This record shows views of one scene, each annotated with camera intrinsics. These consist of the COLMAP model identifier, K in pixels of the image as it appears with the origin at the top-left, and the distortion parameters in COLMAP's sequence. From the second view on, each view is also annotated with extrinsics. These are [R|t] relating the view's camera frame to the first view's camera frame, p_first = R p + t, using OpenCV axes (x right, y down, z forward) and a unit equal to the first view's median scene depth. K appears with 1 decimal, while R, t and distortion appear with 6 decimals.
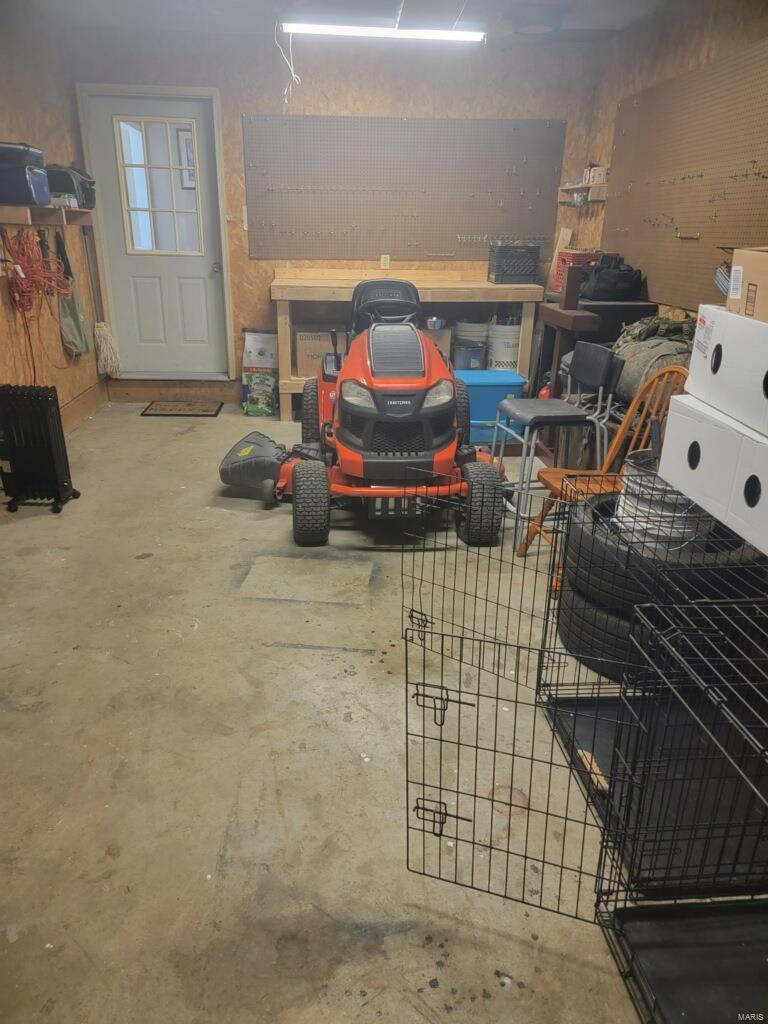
lens RADIAL K [[703.1, 0, 372.2], [0, 703.1, 523.5], [0, 0, 1]] dist [0.090698, -0.079959]
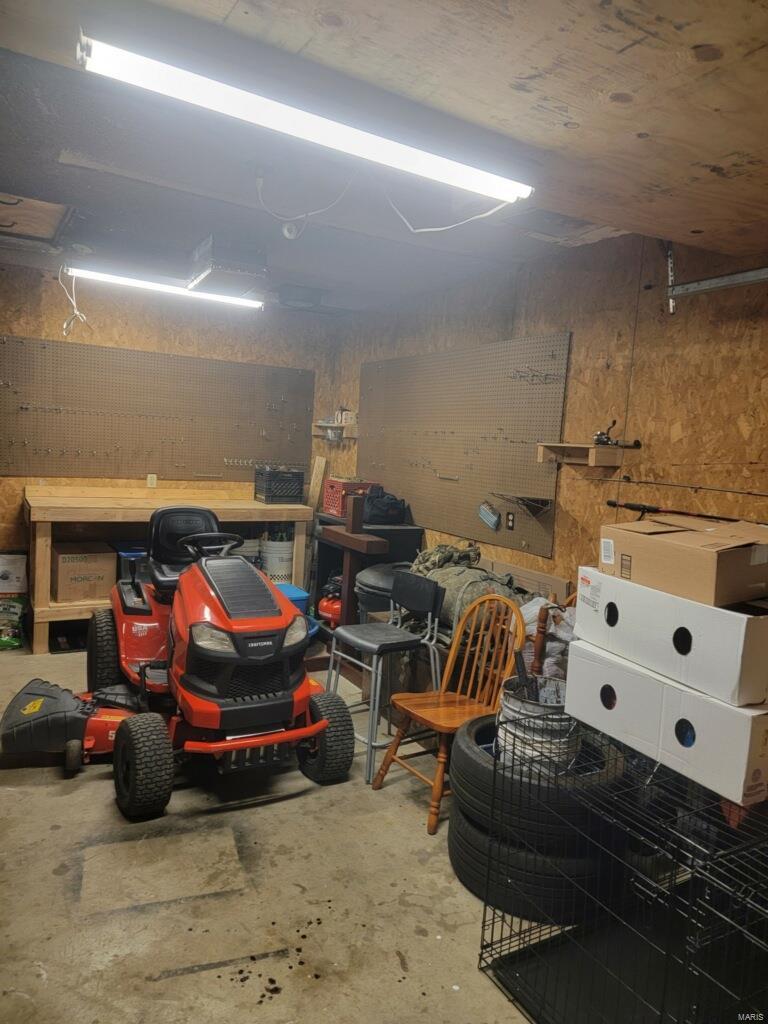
lens RADIAL K [[703.1, 0, 372.2], [0, 703.1, 523.5], [0, 0, 1]] dist [0.090698, -0.079959]
pose [[0.900300, -0.009701, 0.435163, -0.209134], [0.119498, 0.966847, -0.225672, -0.082780], [-0.418546, 0.255174, 0.871611, 0.050945]]
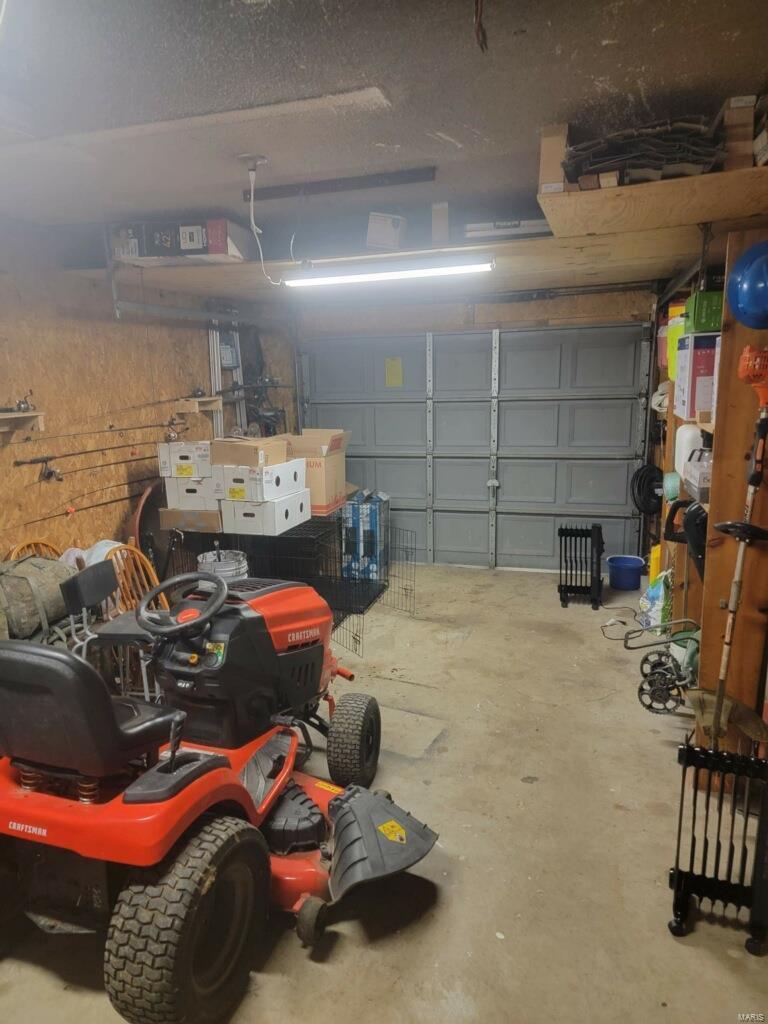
lens RADIAL K [[703.1, 0, 372.2], [0, 703.1, 523.5], [0, 0, 1]] dist [0.090698, -0.079959]
pose [[-0.929348, -0.073702, 0.361774, -0.426586], [0.147087, 0.824847, 0.545888, -0.772171], [-0.338641, 0.560532, -0.755729, 1.538097]]
